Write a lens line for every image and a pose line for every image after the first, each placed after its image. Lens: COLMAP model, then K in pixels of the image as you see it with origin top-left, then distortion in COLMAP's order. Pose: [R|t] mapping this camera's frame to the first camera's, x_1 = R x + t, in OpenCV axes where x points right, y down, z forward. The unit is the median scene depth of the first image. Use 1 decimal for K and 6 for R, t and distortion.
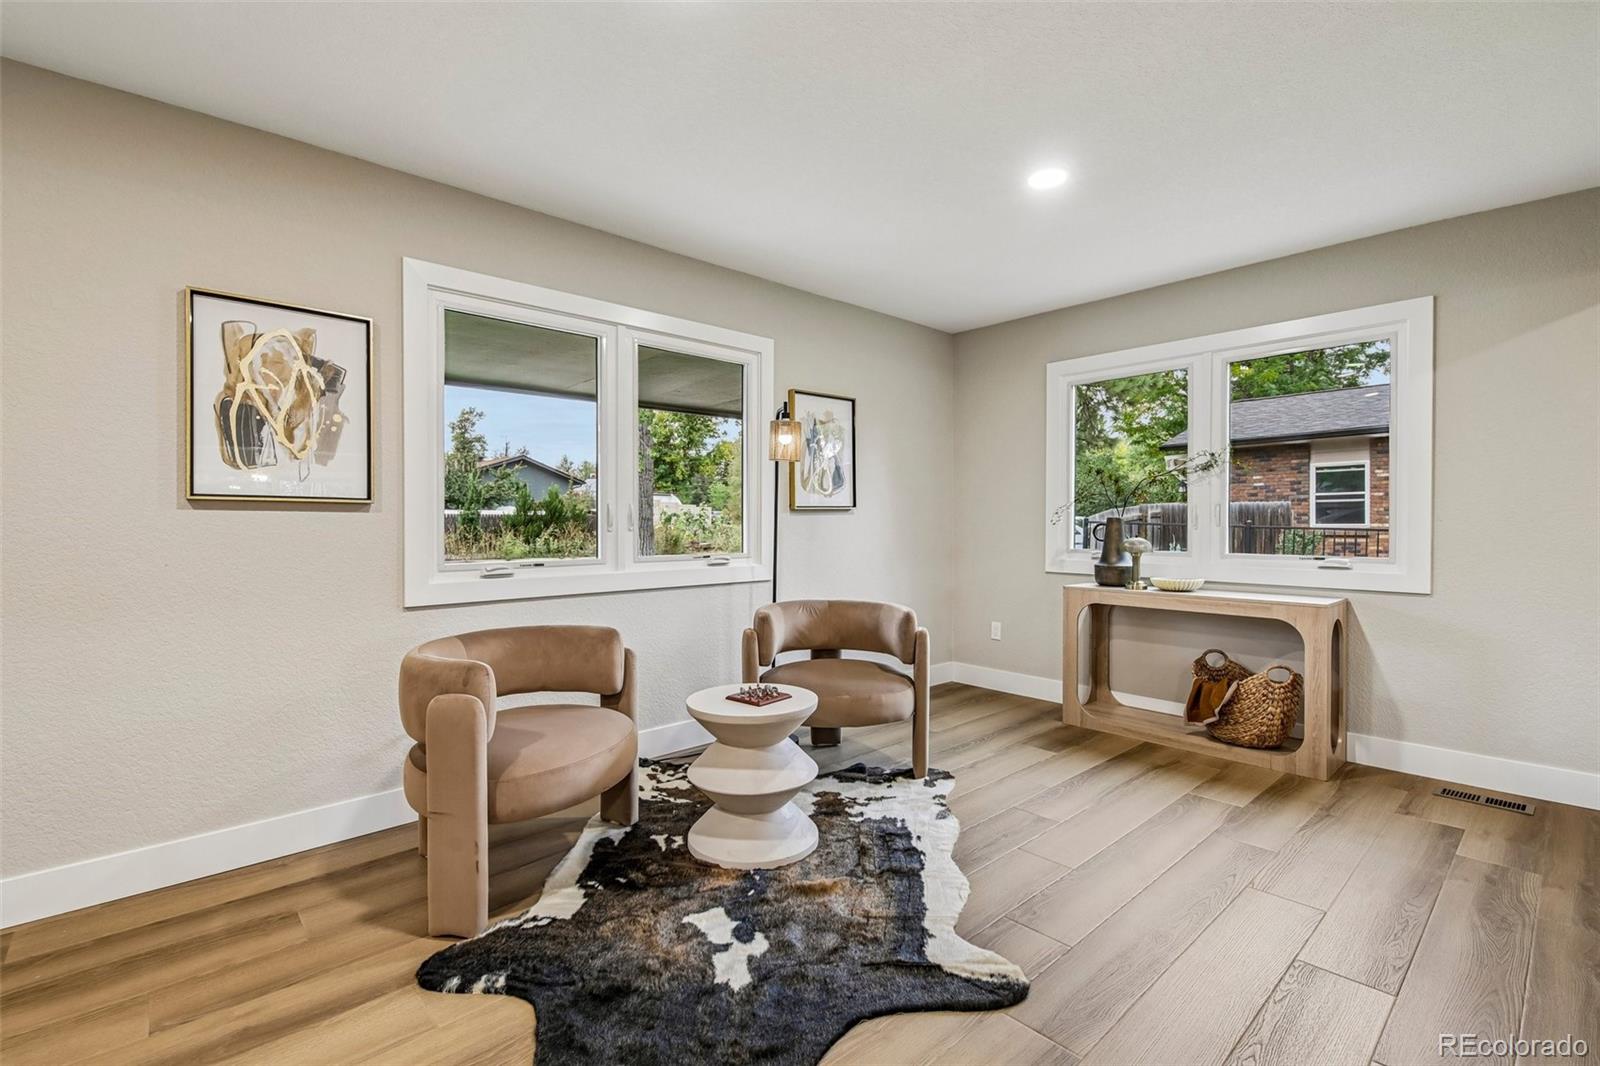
lens RADIAL K [[705.4, 0, 790.9], [0, 705.4, 525.2], [0, 0, 1]] dist [0.009451, -0.007814]
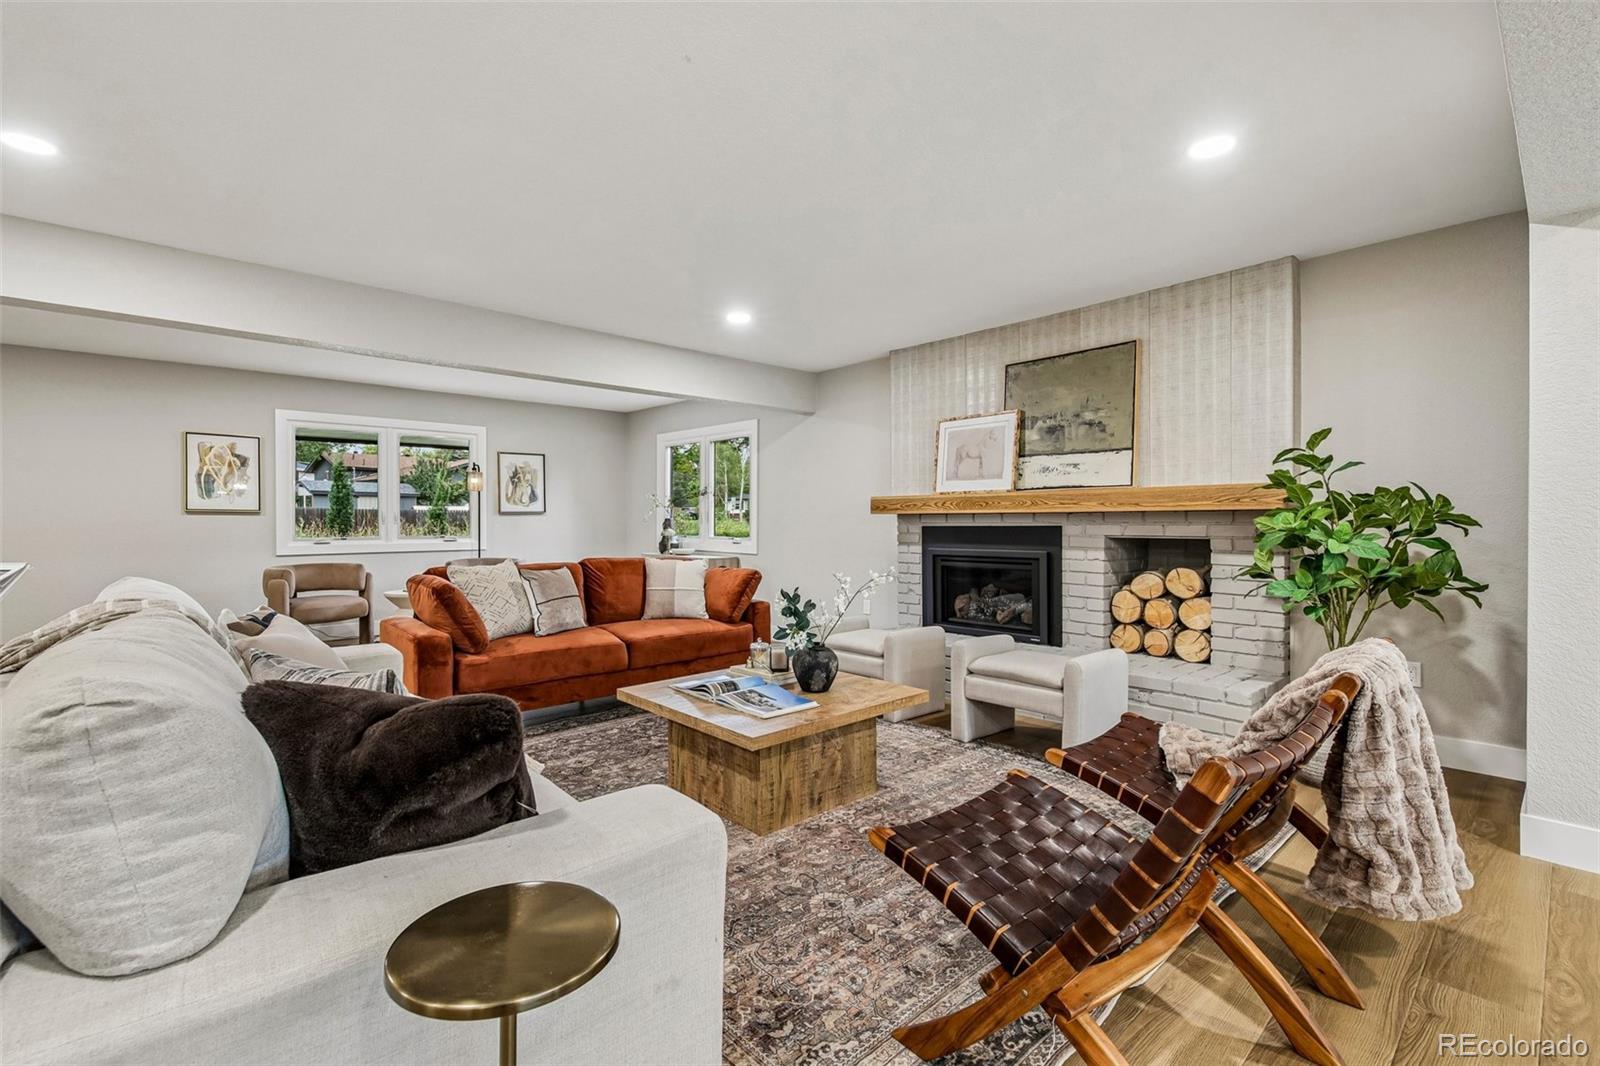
lens RADIAL K [[705.4, 0, 804.5], [0, 705.4, 531.4], [0, 0, 1]] dist [0.009451, -0.007814]
pose [[0.999882, 0.004792, 0.014609, 1.206762], [-0.005010, 0.999877, 0.014877, -0.010020], [-0.014536, -0.014948, 0.999783, -1.422313]]
